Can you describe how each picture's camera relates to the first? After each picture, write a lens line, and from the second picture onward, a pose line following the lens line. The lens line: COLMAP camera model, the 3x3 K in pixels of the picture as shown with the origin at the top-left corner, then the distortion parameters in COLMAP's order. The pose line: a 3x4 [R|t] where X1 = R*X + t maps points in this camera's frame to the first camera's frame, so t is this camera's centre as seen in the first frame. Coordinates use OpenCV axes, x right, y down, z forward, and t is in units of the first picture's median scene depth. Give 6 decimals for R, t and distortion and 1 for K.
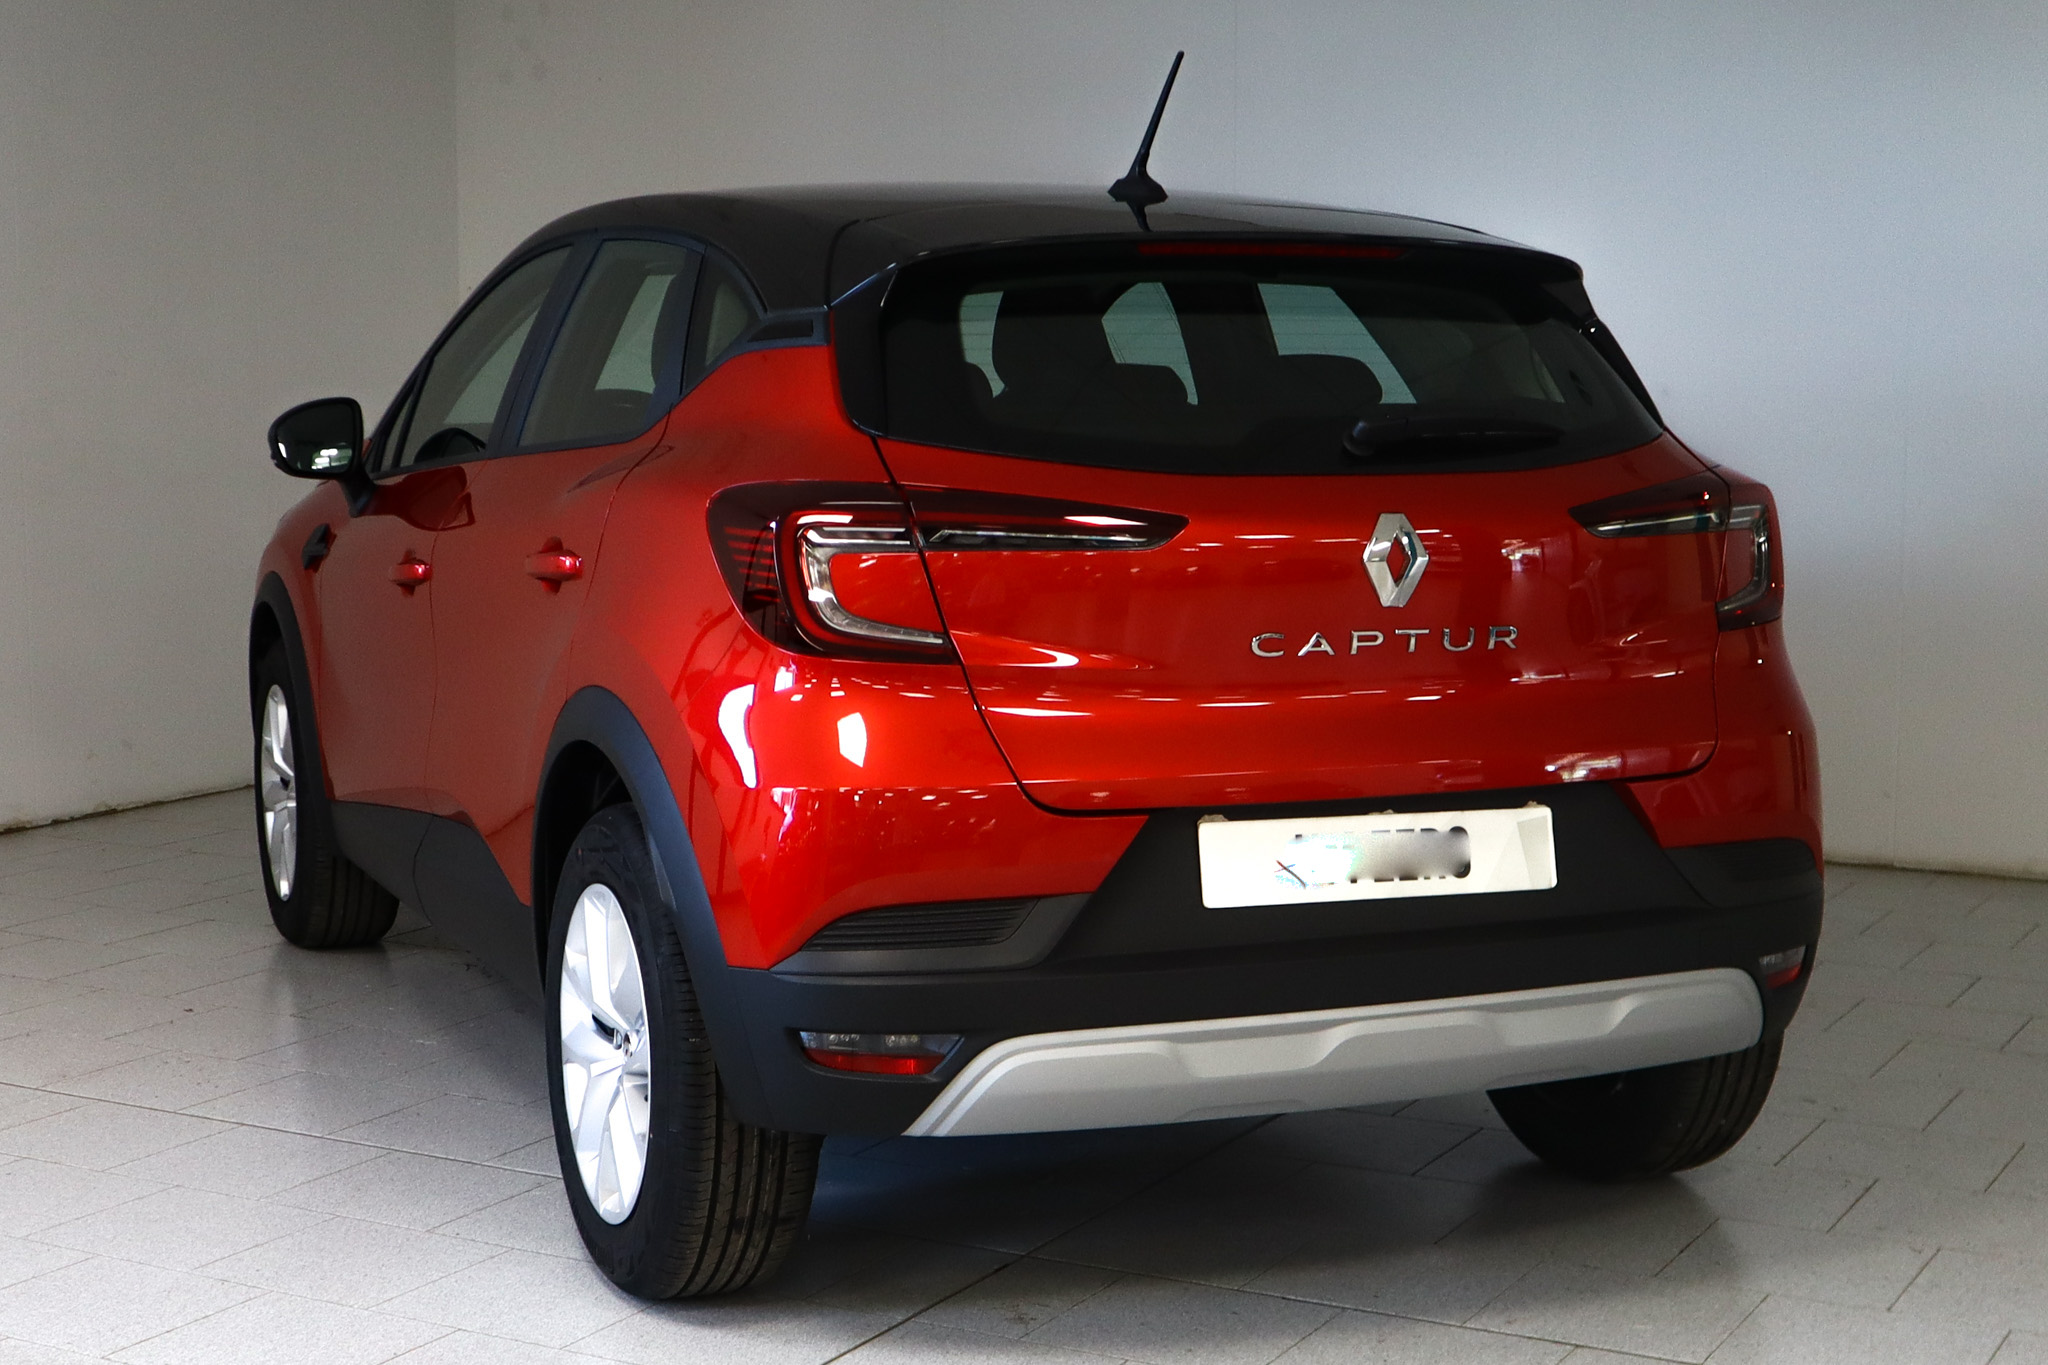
lens RADIAL K [[1123.3, 0, 1024.0], [0, 1123.3, 682.5], [0, 0, 1]] dist [-0.002411, -0.001251]
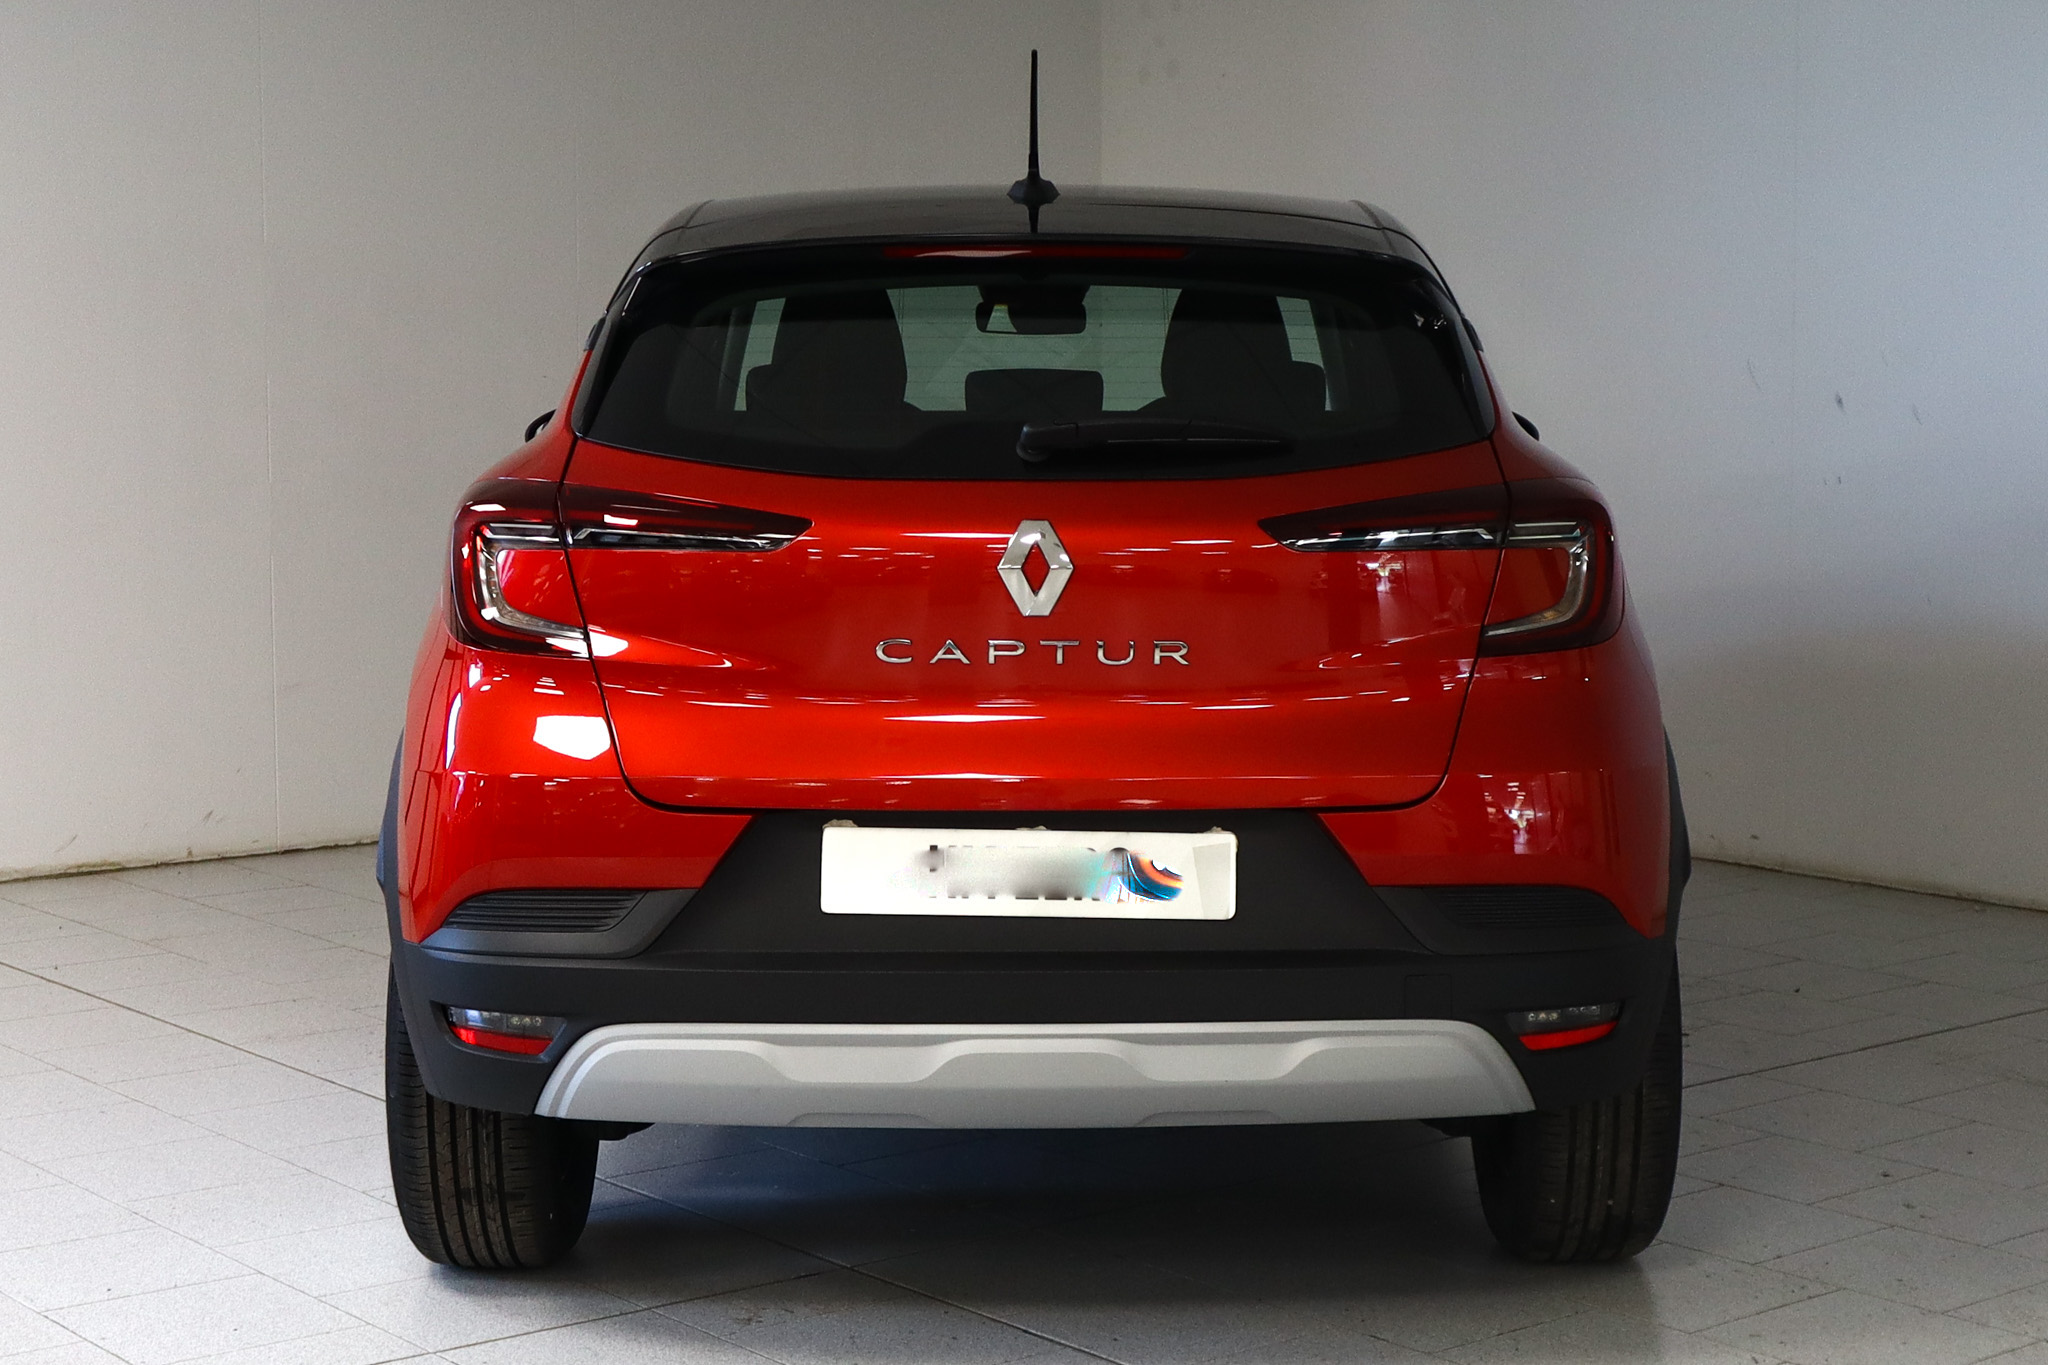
lens RADIAL K [[1158.8, 0, 1024.0], [0, 1158.8, 682.5], [0, 0, 1]] dist [-0.000637, 0.001916]
pose [[0.989489, 0.038062, -0.139508, 0.455595], [-0.039910, 0.999148, -0.010472, 0.000845], [0.138991, 0.015930, 0.990166, 0.004602]]
